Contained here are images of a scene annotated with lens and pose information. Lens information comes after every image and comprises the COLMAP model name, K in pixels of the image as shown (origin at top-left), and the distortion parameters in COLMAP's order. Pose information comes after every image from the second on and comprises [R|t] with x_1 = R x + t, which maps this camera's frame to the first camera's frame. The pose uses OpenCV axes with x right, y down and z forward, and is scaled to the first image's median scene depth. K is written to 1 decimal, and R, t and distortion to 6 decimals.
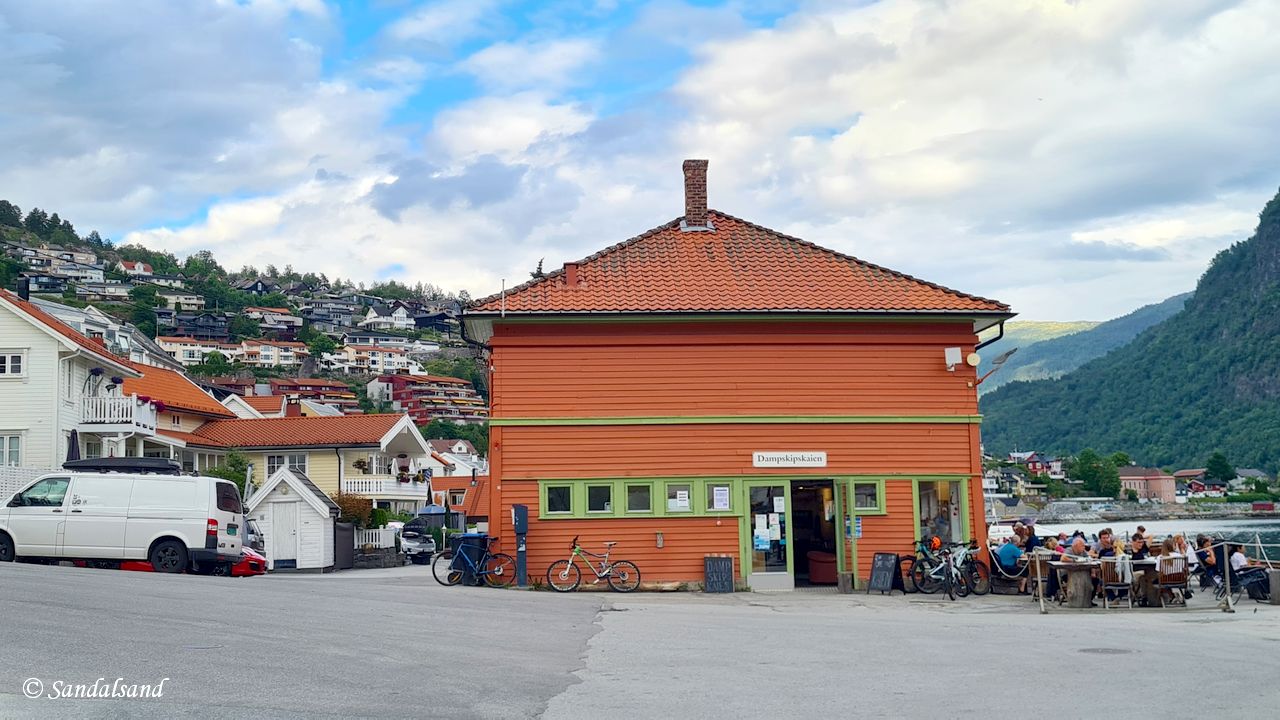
lens RADIAL K [[1021.2, 0, 639.4], [0, 1021.2, 363.0], [0, 0, 1]] dist [0.005432, 0.002181]
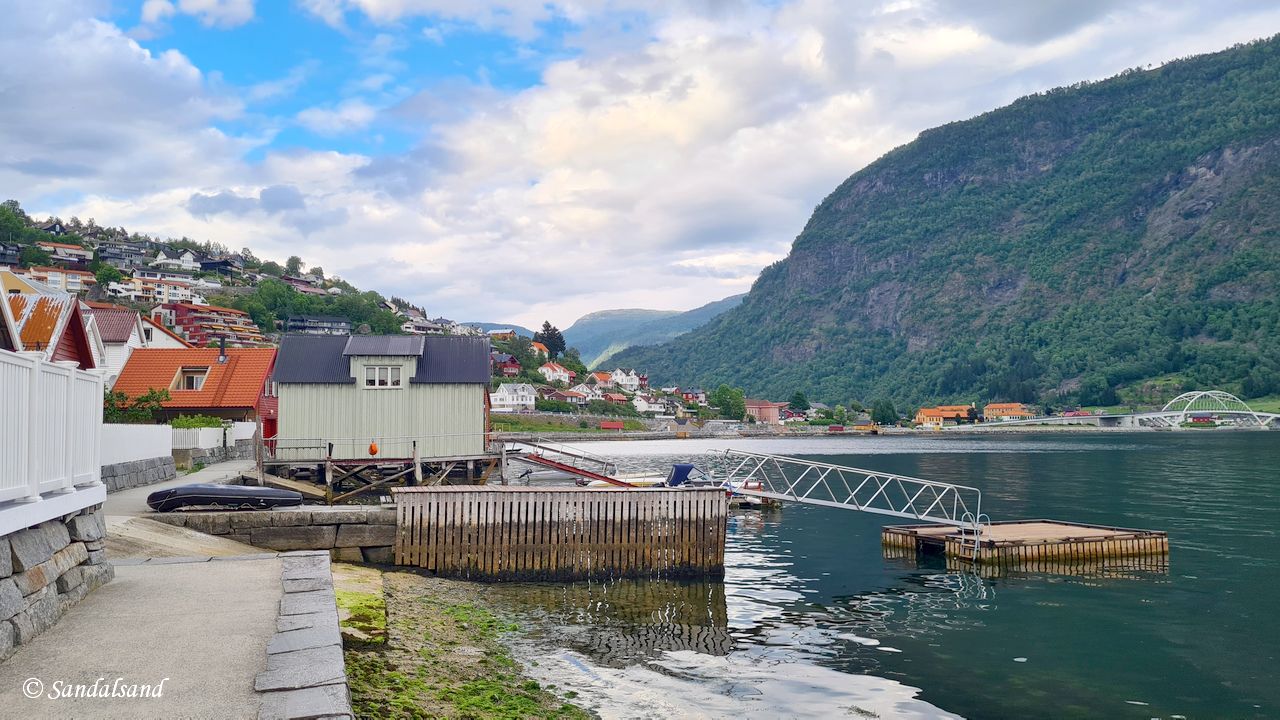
lens RADIAL K [[1021.2, 0, 638.9], [0, 1021.2, 356.6], [0, 0, 1]] dist [0.005432, 0.002181]
pose [[0.977290, 0.028173, 0.210027, 0.033442], [-0.045155, 0.996046, 0.076503, -0.049133], [-0.207041, -0.084249, 0.974698, -0.284698]]
